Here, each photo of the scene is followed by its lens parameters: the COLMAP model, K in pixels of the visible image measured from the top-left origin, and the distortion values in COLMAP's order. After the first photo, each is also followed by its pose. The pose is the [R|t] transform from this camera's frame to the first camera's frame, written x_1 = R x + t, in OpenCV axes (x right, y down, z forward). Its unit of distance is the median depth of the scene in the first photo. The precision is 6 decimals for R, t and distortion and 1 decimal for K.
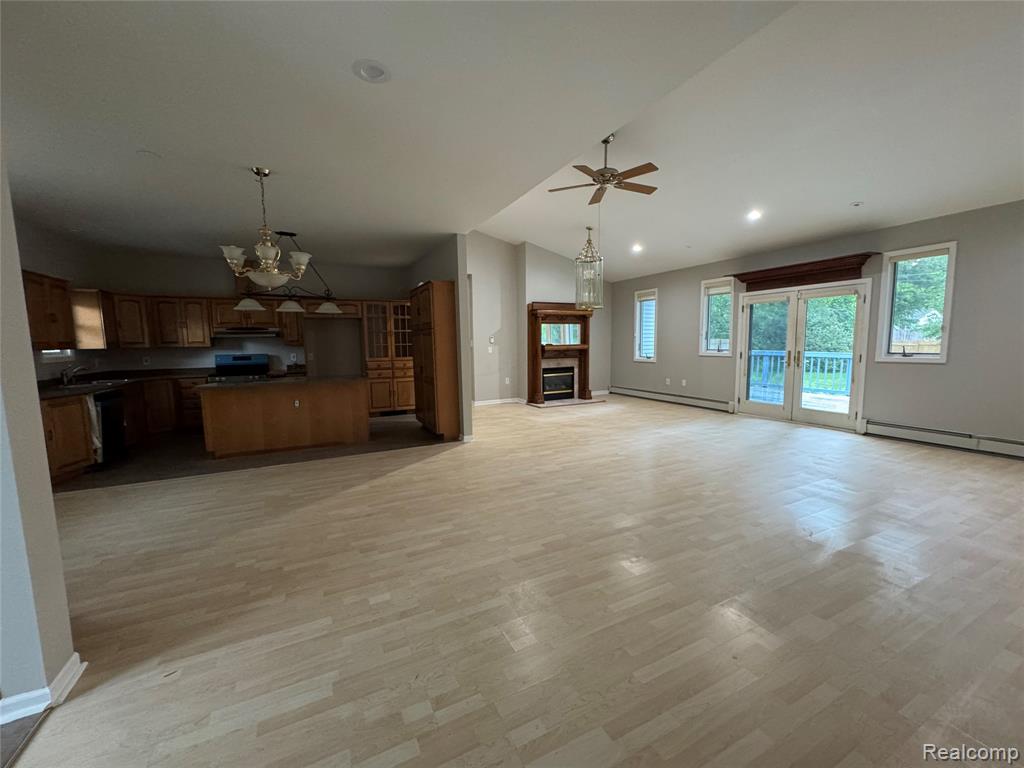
lens RADIAL K [[407.6, 0, 509.7], [0, 407.6, 381.7], [0, 0, 1]] dist [0.000552, 0.000466]
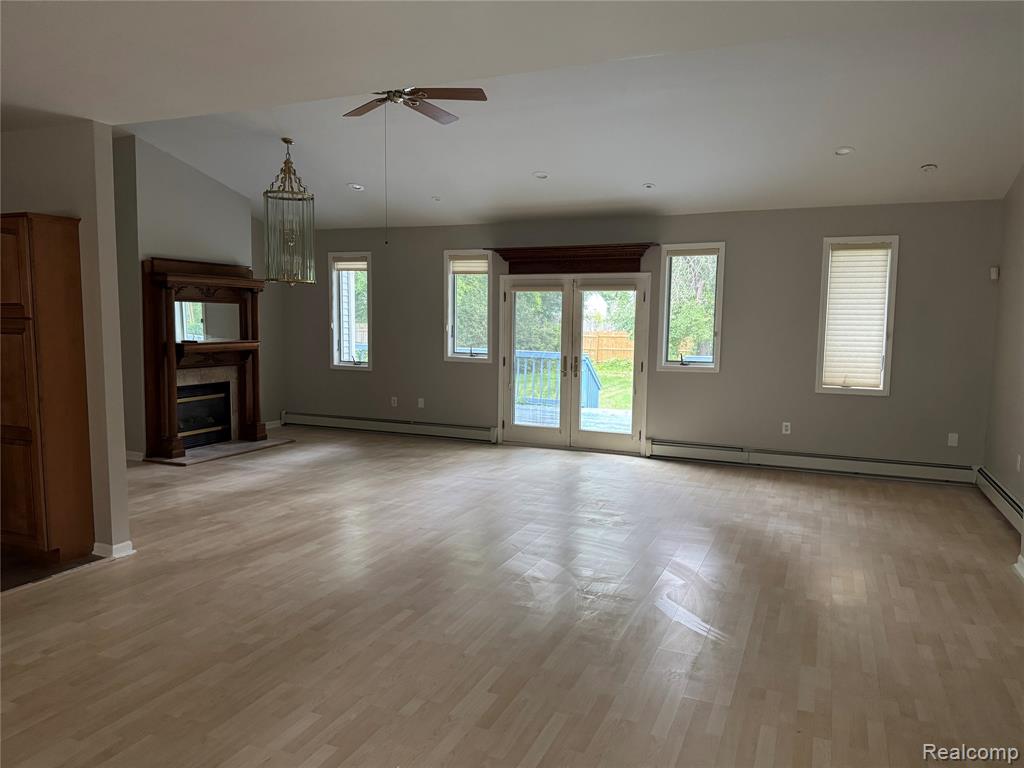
lens RADIAL K [[715.7, 0, 508.2], [0, 715.7, 387.1], [0, 0, 1]] dist [0.040150, -0.047183]
pose [[0.762474, -0.037969, 0.645904, -0.249987], [0.040103, 0.999131, 0.011393, -0.036147], [-0.645775, 0.017216, 0.763333, 0.046166]]
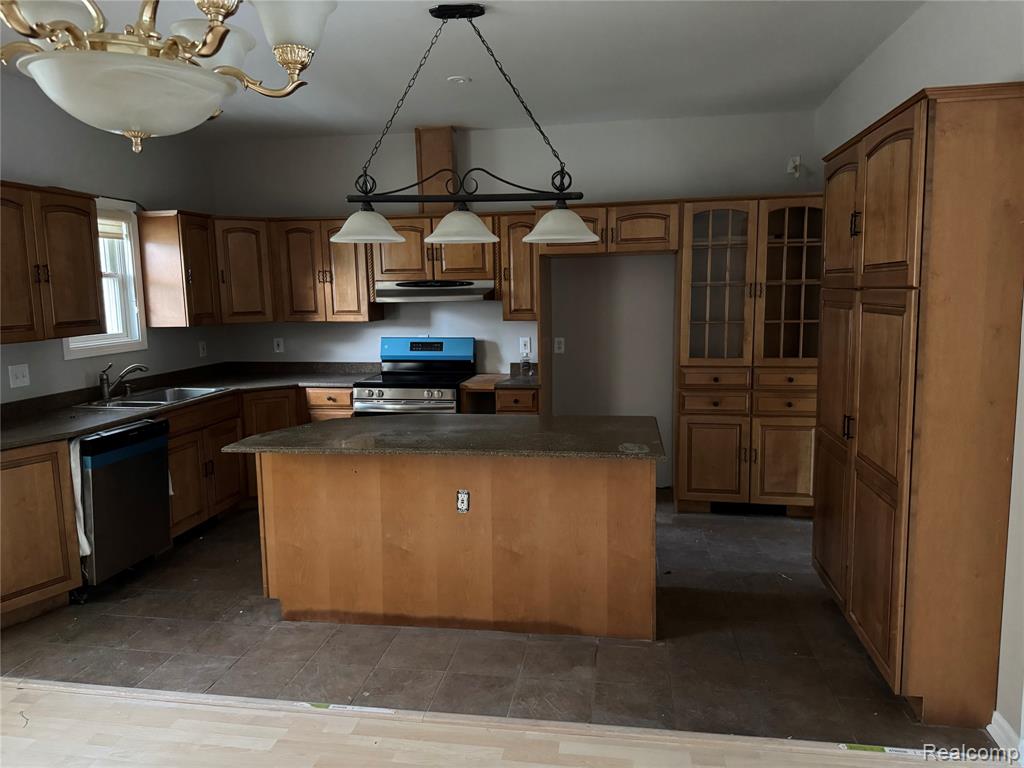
lens RADIAL K [[715.7, 0, 511.1], [0, 715.7, 386.4], [0, 0, 1]] dist [0.040150, -0.047183]
pose [[0.809446, 0.081278, -0.581542, -0.104283], [-0.055600, 0.996533, 0.061888, -0.070029], [0.584556, -0.017761, 0.811159, 0.411217]]
